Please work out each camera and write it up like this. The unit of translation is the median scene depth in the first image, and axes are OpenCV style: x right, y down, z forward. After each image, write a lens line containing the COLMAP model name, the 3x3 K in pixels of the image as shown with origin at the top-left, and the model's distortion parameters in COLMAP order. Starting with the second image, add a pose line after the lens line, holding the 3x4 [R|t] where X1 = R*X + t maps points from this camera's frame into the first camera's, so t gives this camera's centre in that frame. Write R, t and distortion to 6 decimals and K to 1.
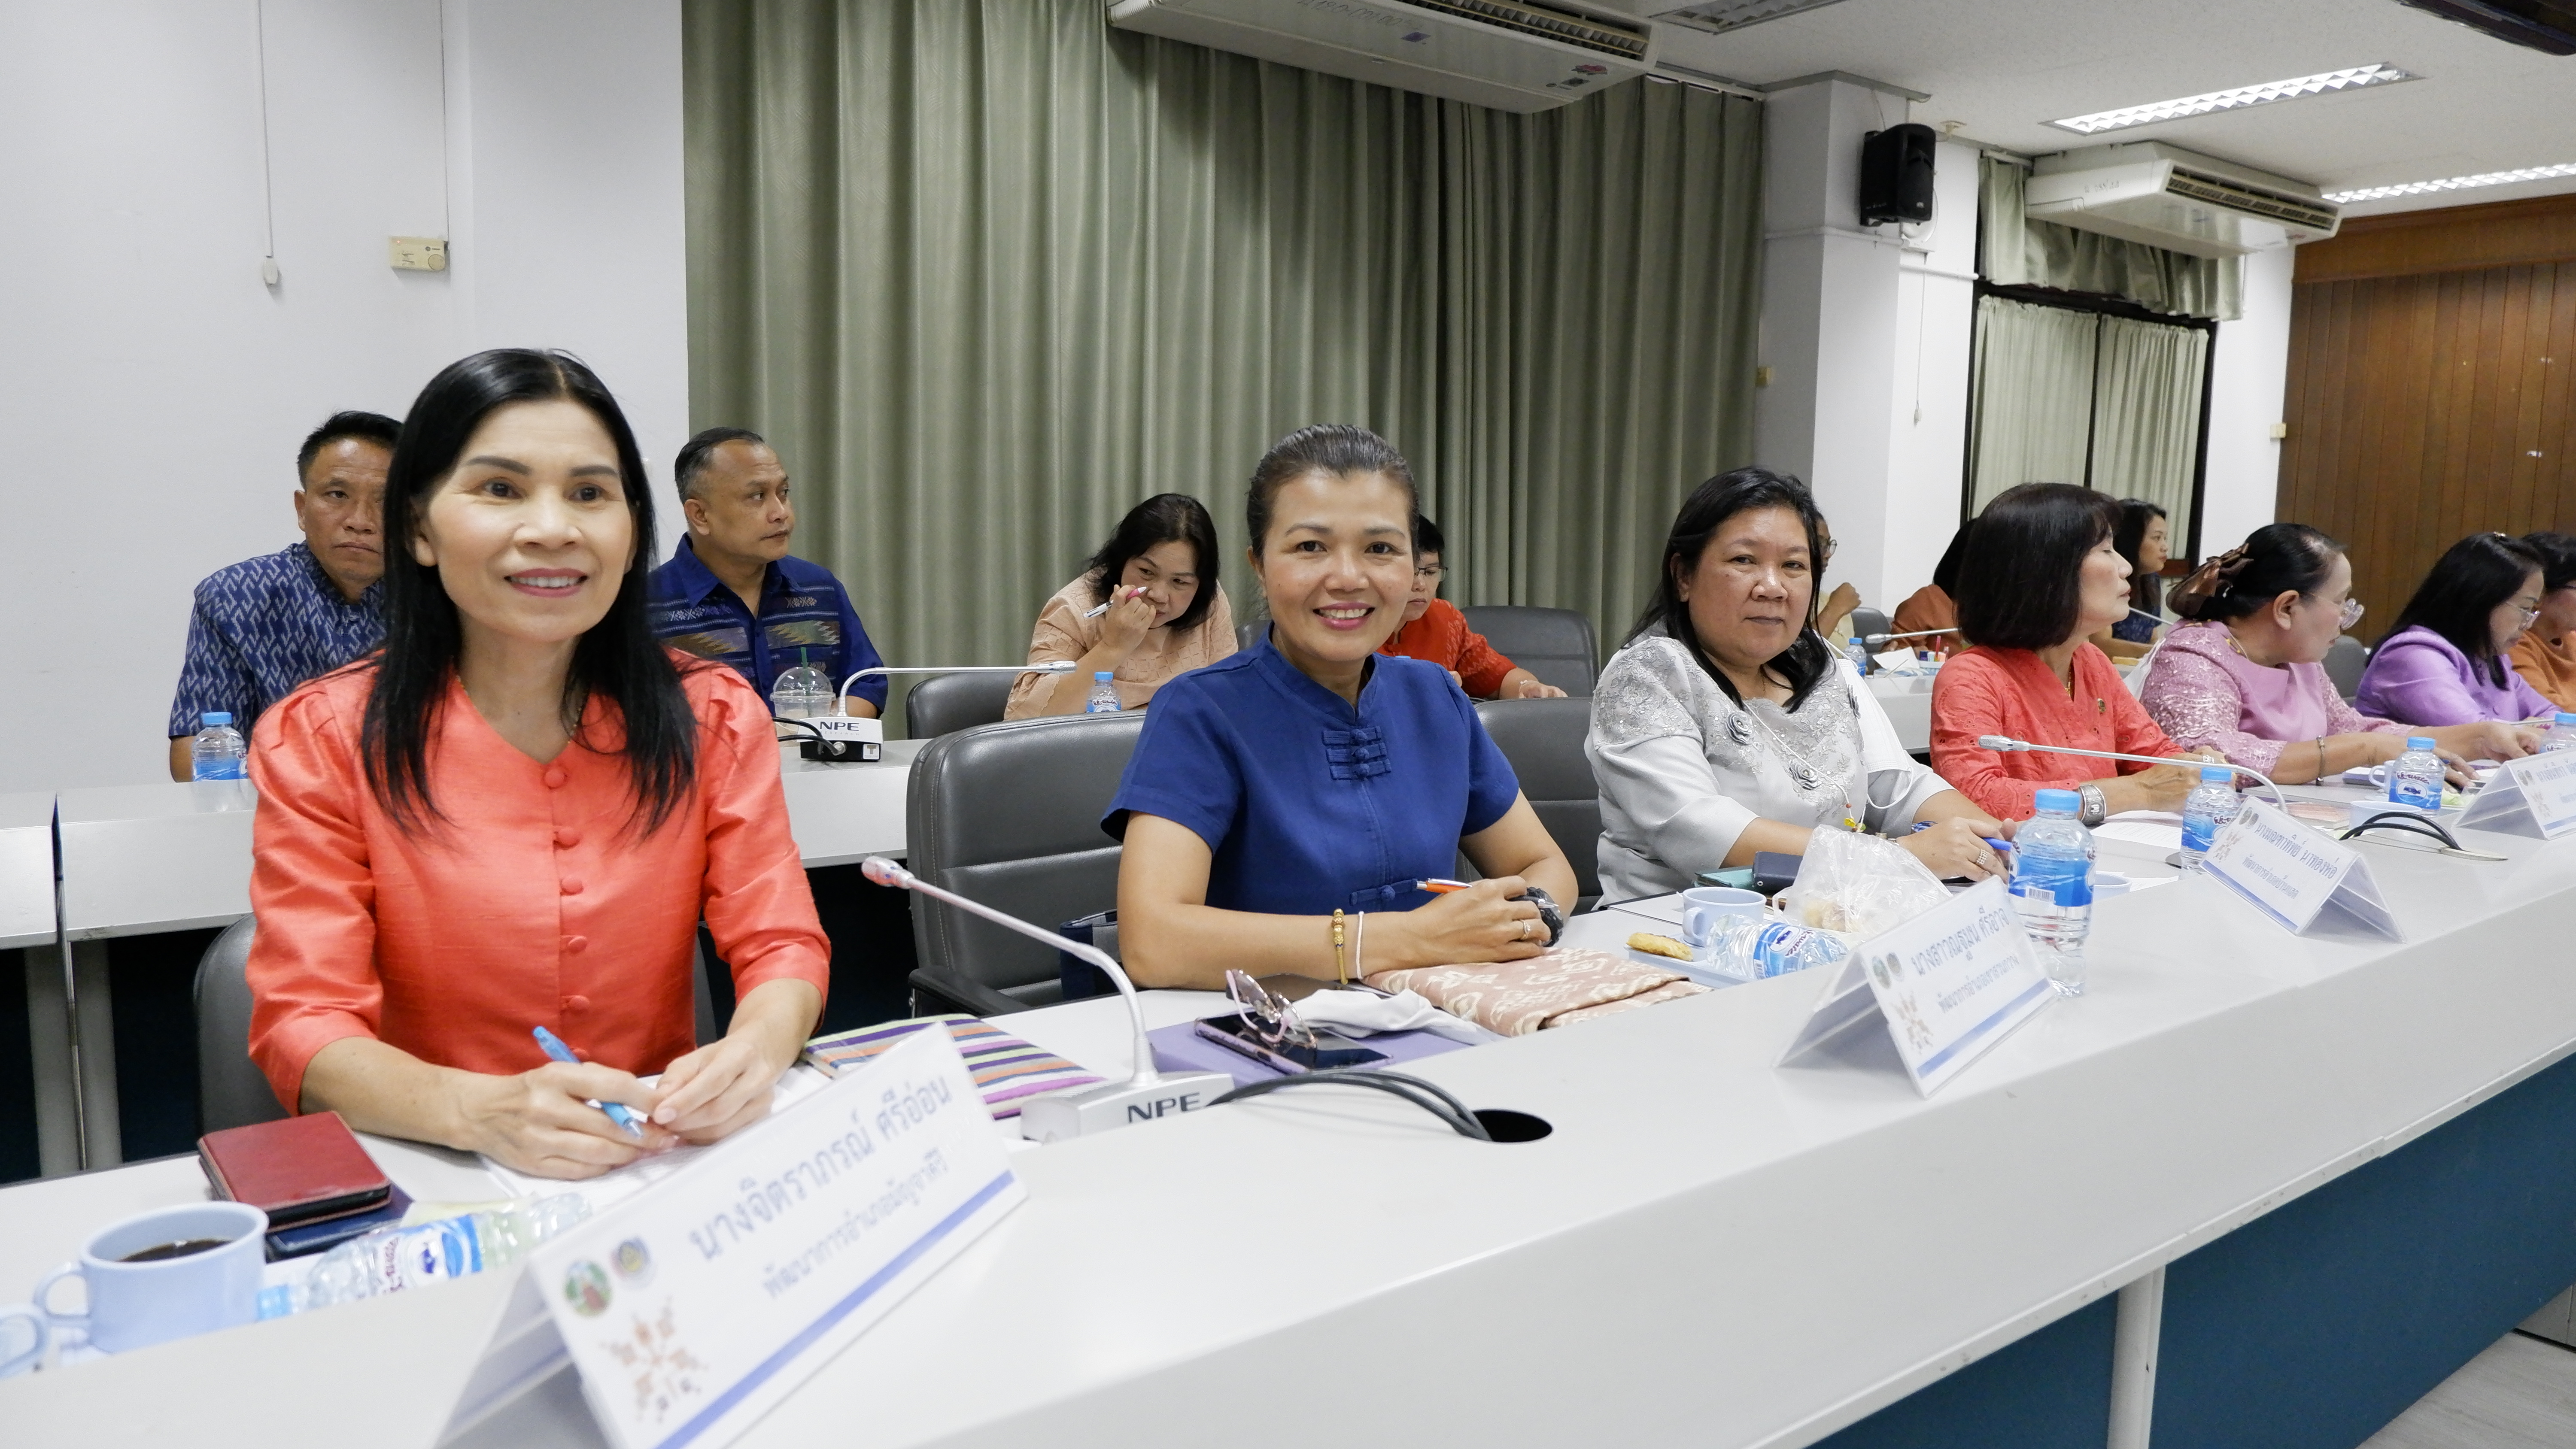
lens RADIAL K [[1692.0, 0, 1272.5], [0, 1692.0, 726.2], [0, 0, 1]] dist [-0.016062, -0.000407]
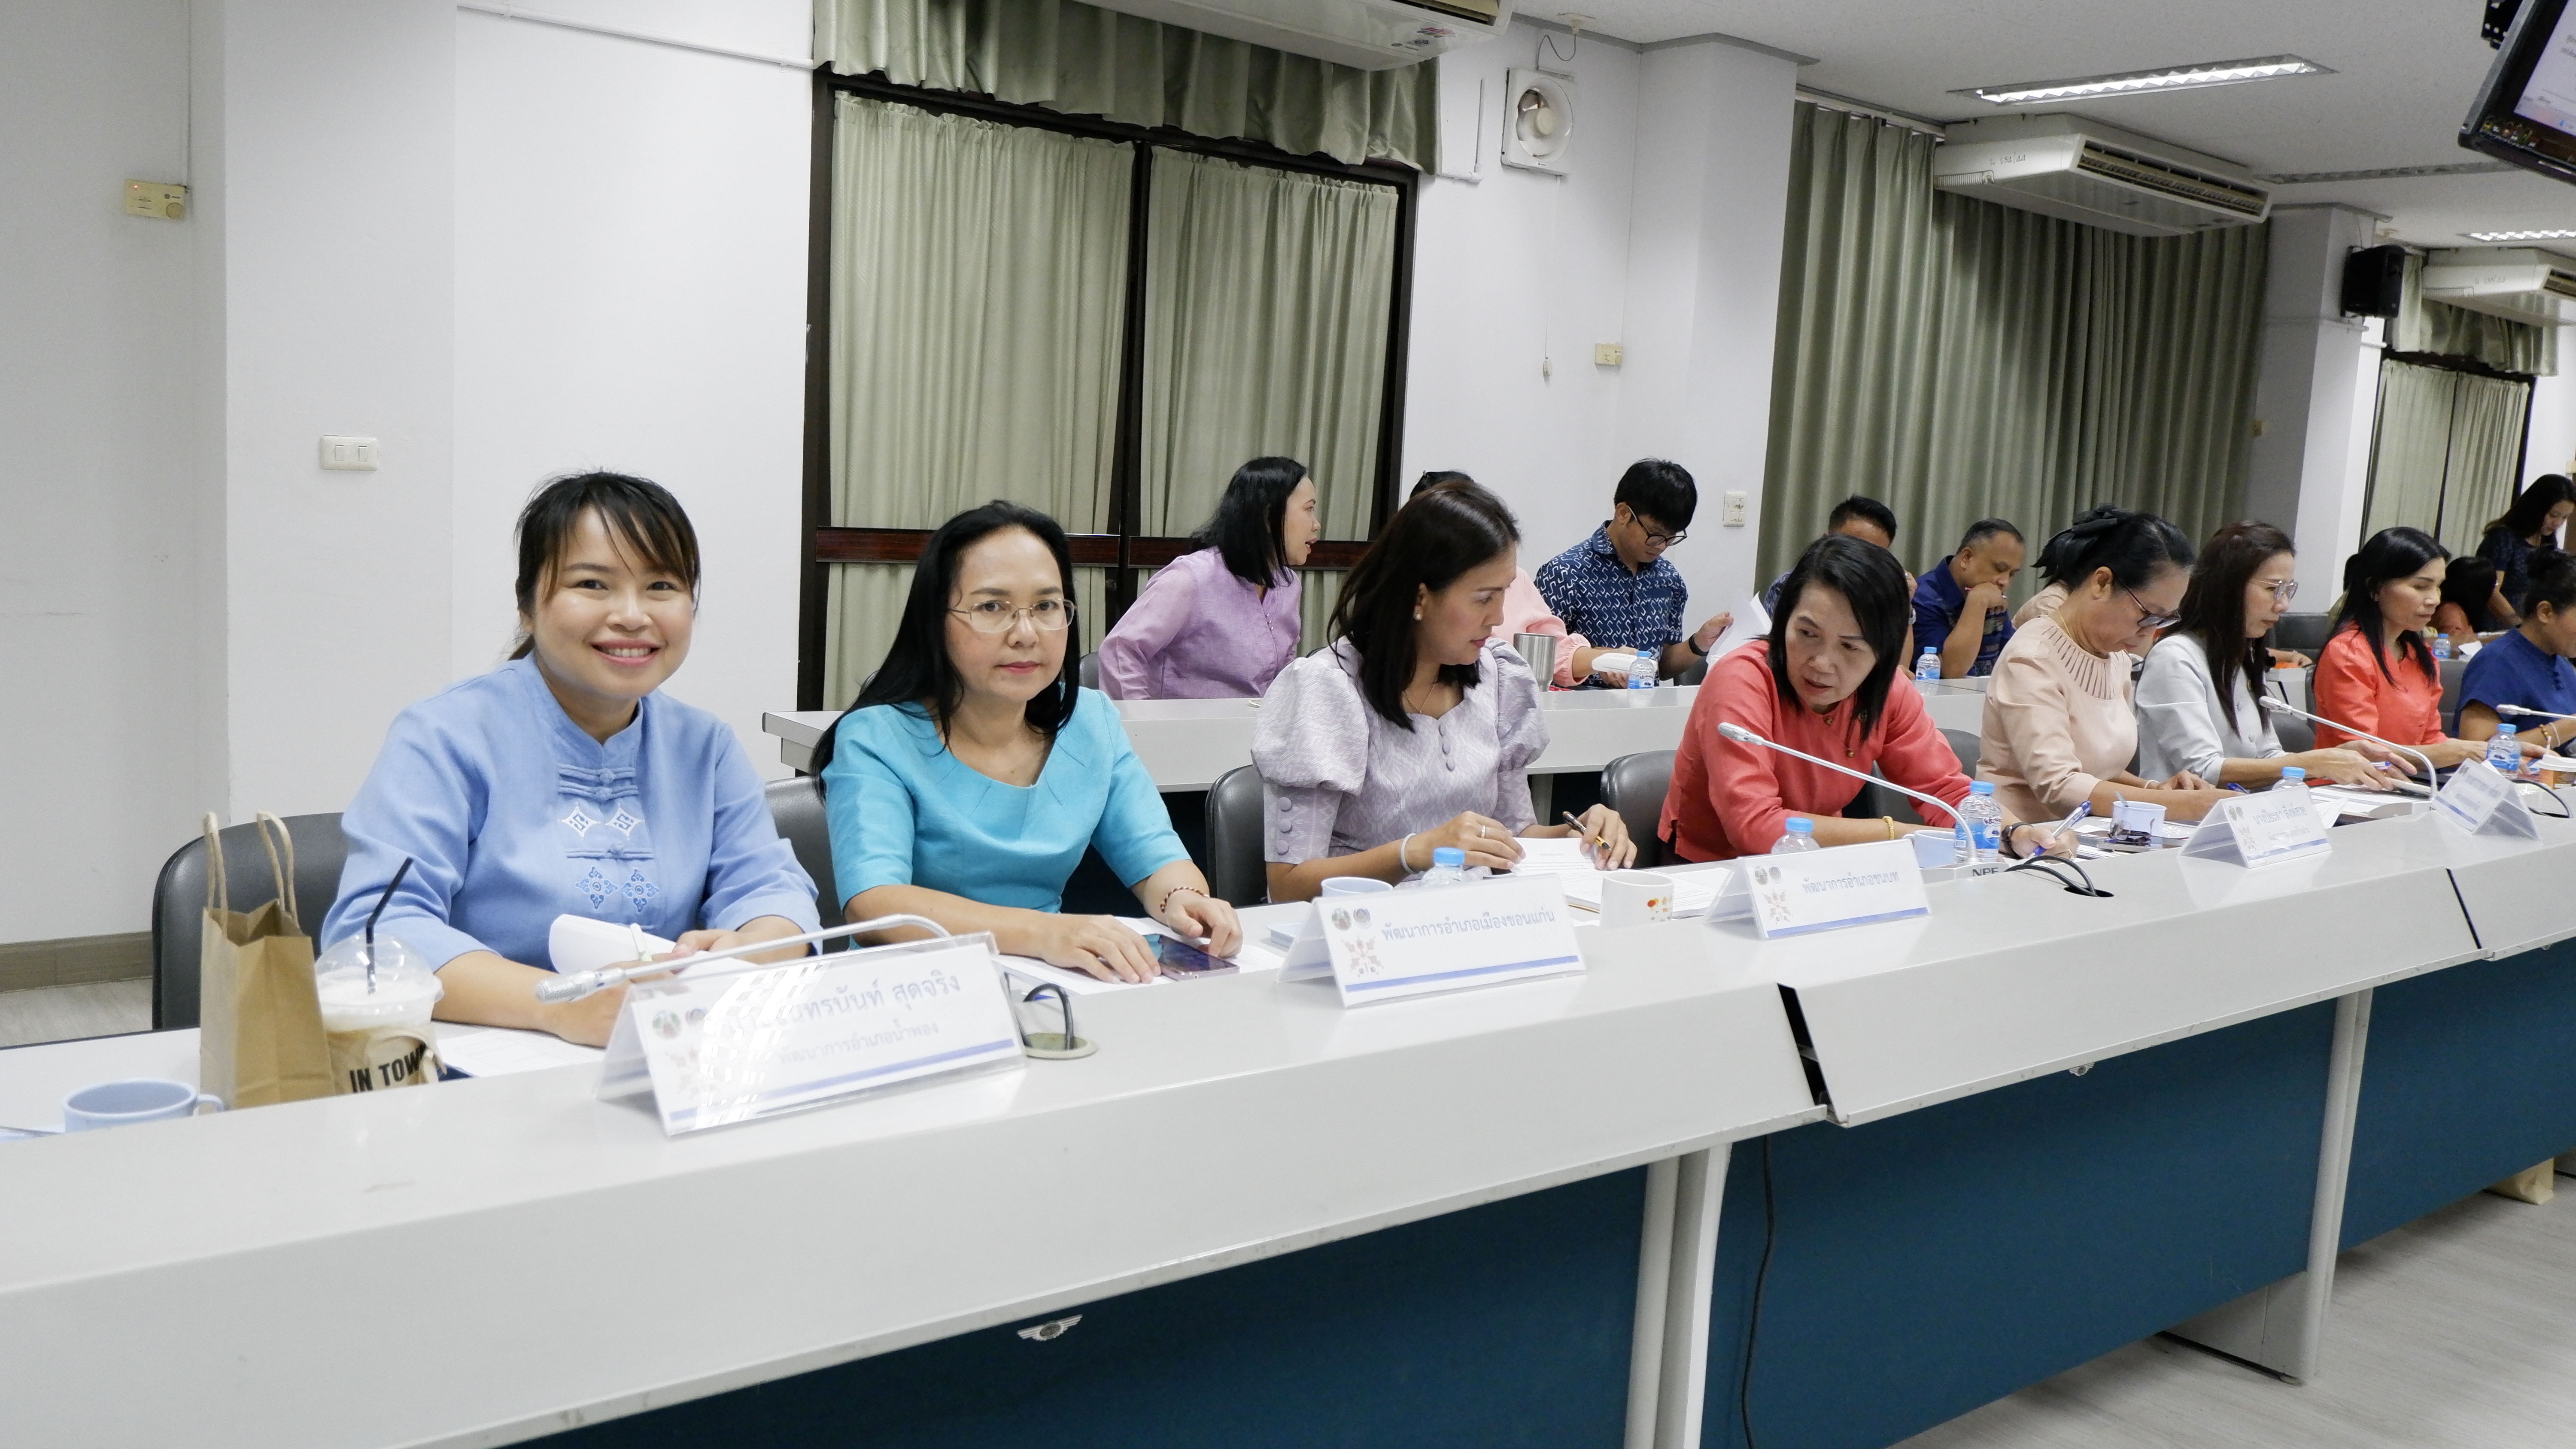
lens RADIAL K [[2082.8, 0, 1277.3], [0, 2082.8, 718.8], [0, 0, 1]] dist [0.004054, -0.020390]
pose [[0.996588, 0.030717, 0.076603, -0.520524], [-0.031014, 0.999515, 0.002690, 0.031119], [-0.076484, -0.005057, 0.997058, -0.484008]]
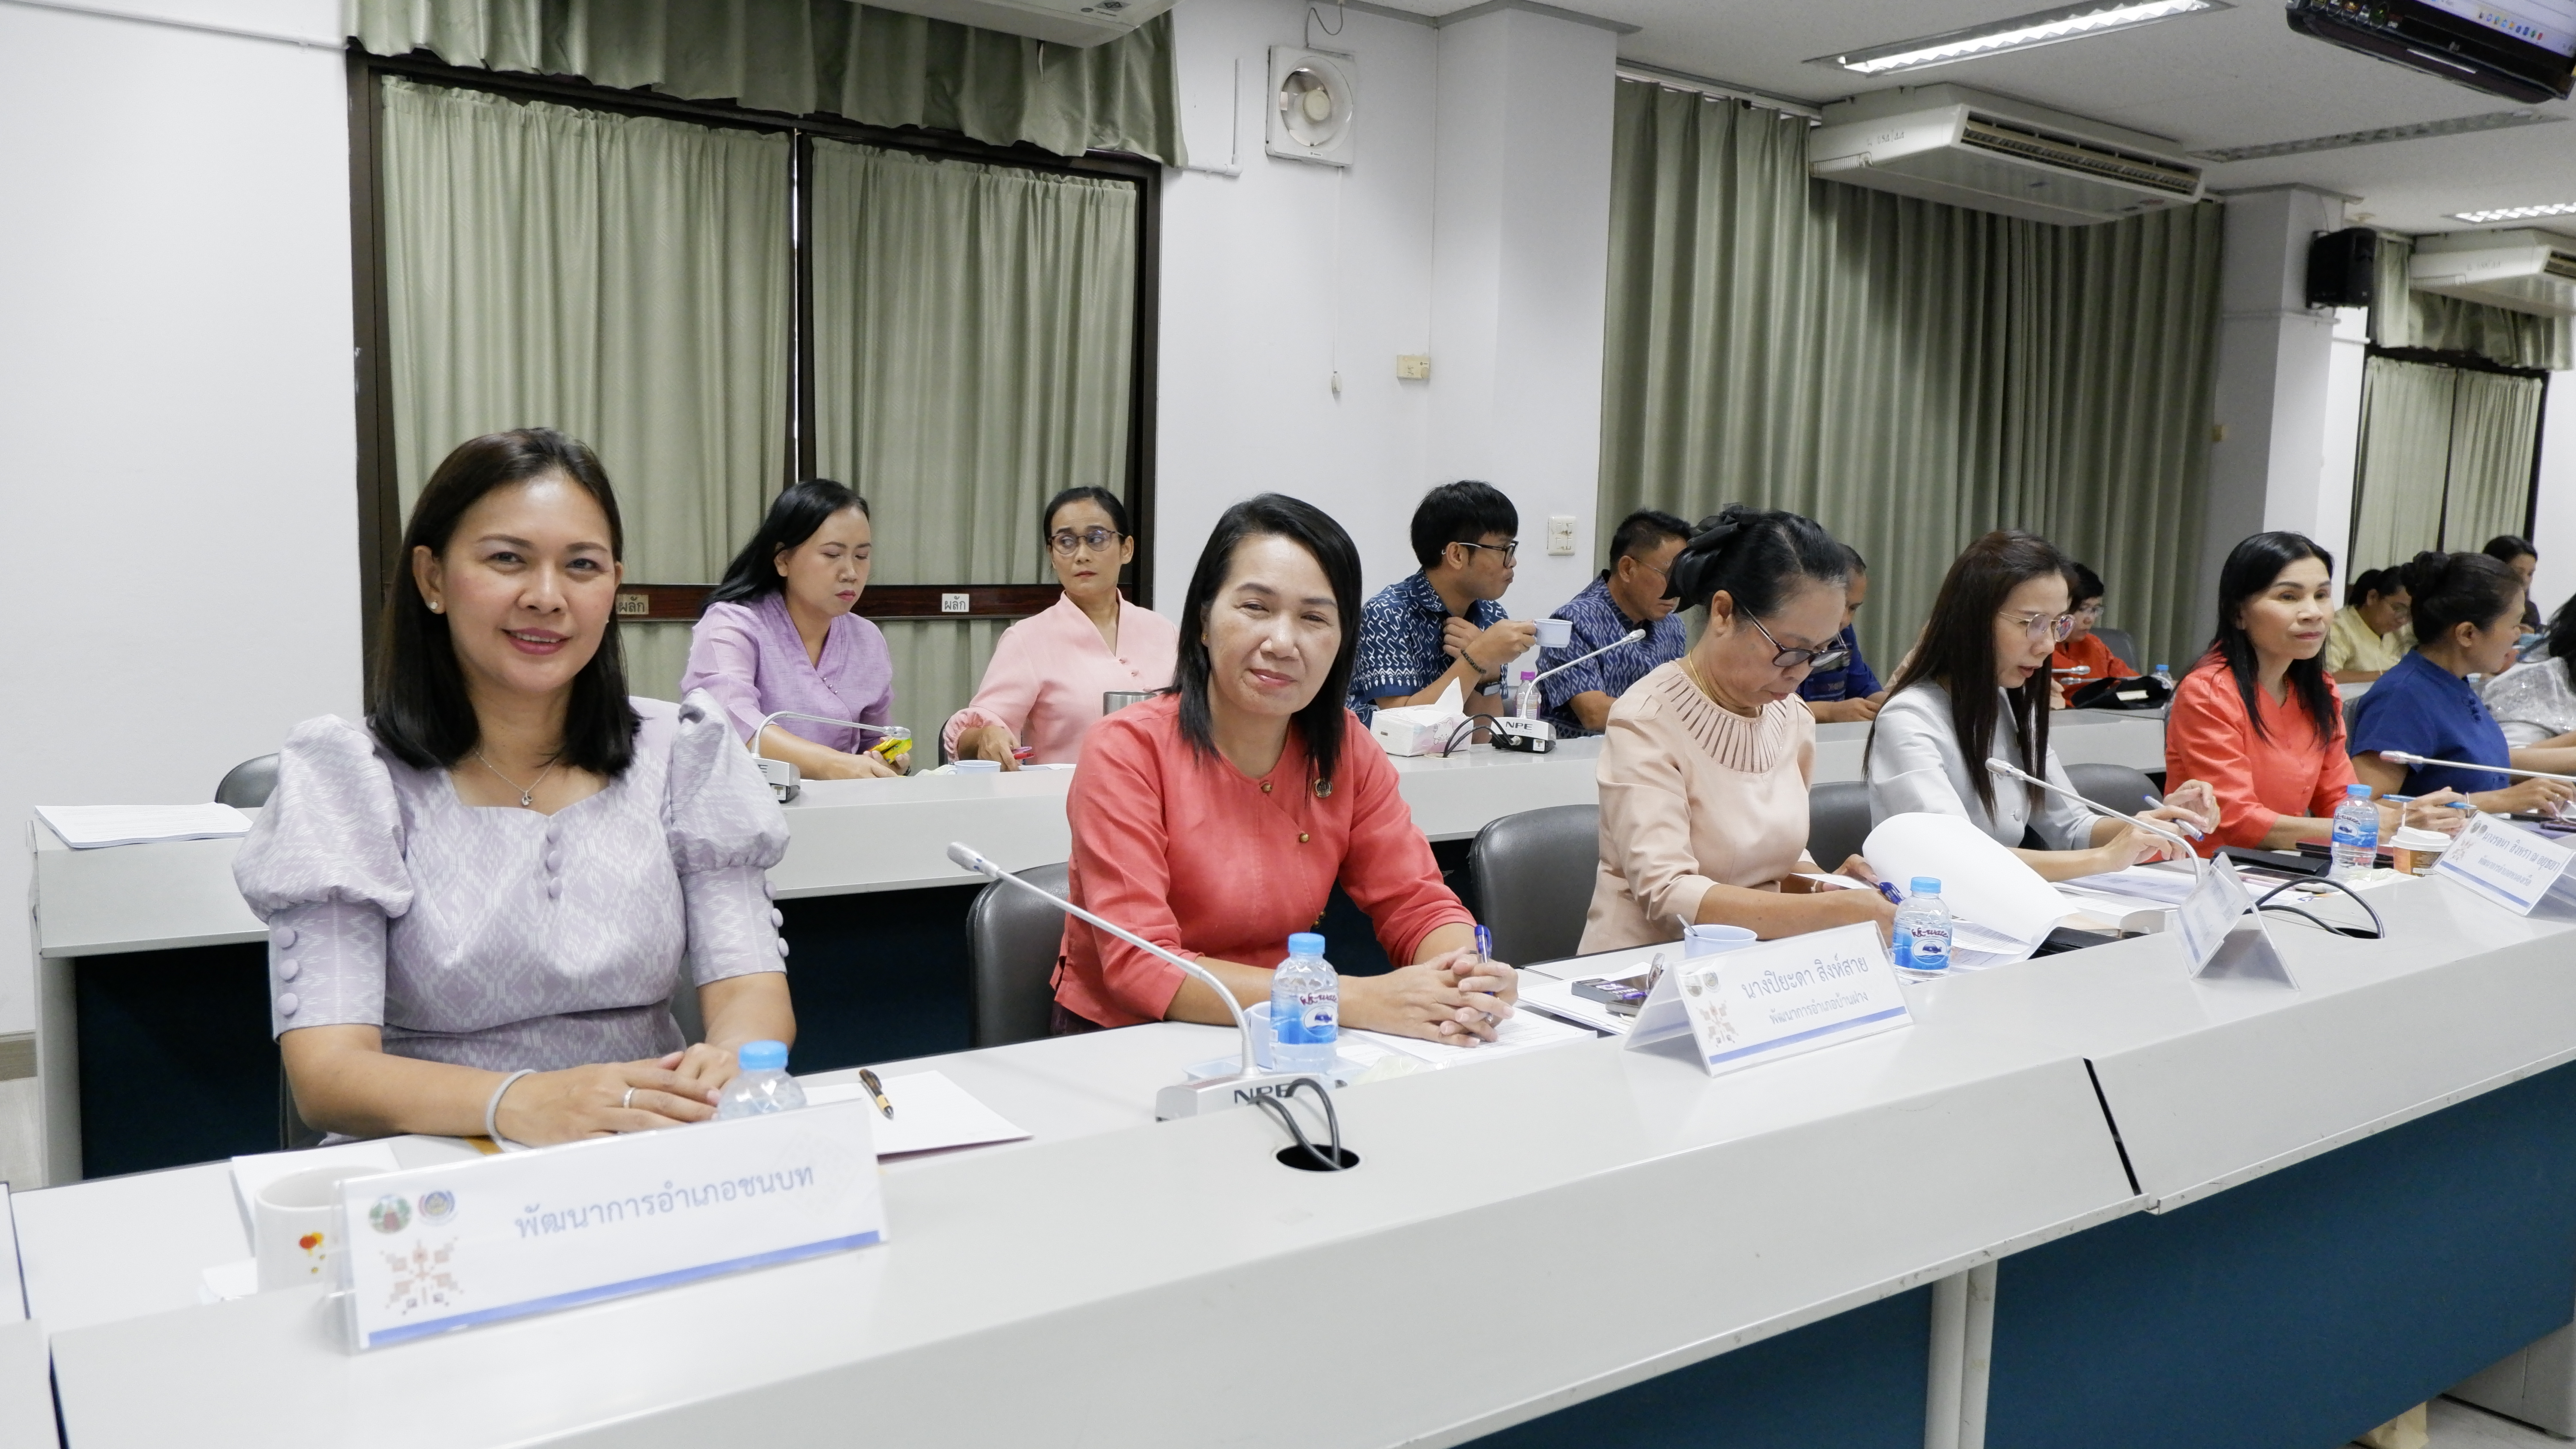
lens RADIAL K [[1943.8, 0, 1284.2], [0, 1943.8, 720.3], [0, 0, 1]] dist [0.018303, -0.019537]
pose [[0.999802, 0.008622, 0.017958, -0.351505], [-0.008378, 0.999872, -0.013653, 0.016367], [-0.018073, 0.013499, 0.999746, -0.320459]]
